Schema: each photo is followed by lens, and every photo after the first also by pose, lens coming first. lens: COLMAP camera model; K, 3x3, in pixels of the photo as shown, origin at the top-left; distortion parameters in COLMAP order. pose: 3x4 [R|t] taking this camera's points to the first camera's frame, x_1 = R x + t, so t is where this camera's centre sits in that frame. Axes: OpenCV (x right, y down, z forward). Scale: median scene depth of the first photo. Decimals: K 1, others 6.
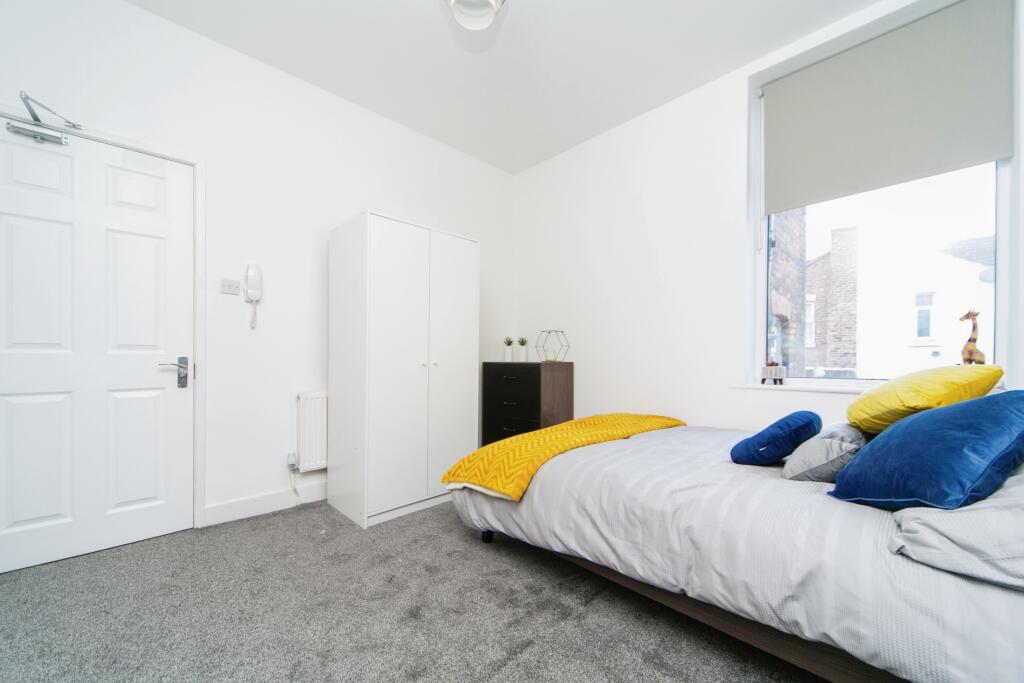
lens RADIAL K [[412.9, 0, 512.0], [0, 412.9, 341.5], [0, 0, 1]] dist [0.000110, 0.000015]
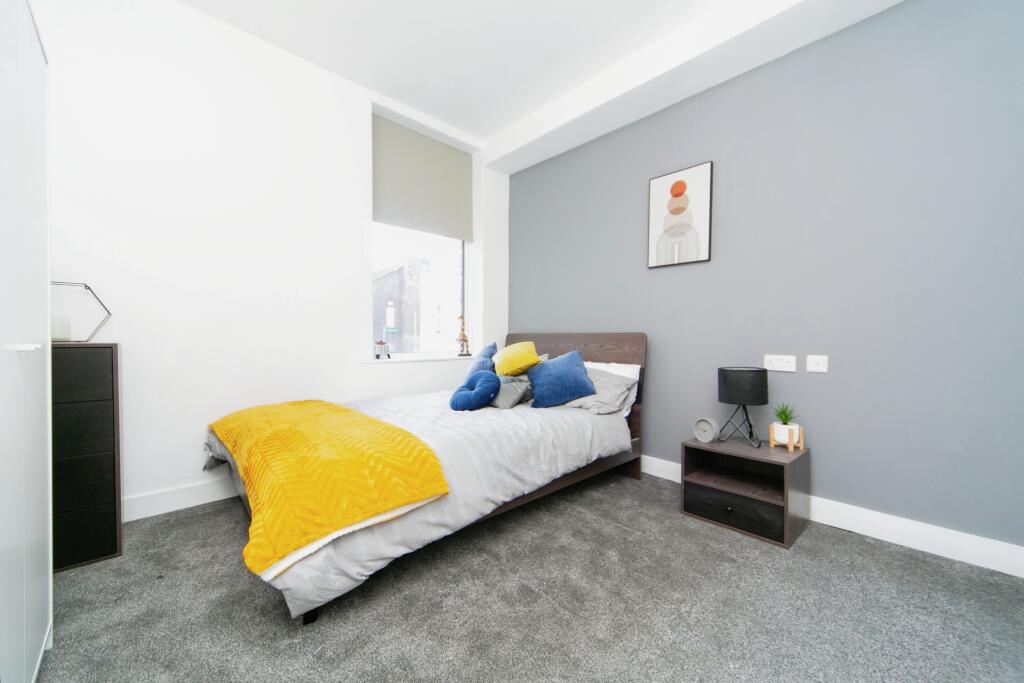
lens RADIAL K [[390.7, 0, 512.0], [0, 390.7, 341.5], [0, 0, 1]] dist [0.000296, 0.000050]
pose [[-0.013228, 0.001503, 0.999911, -0.782344], [-0.040987, 0.999158, -0.002044, 0.048904], [-0.999072, -0.041010, -0.013155, 0.829846]]
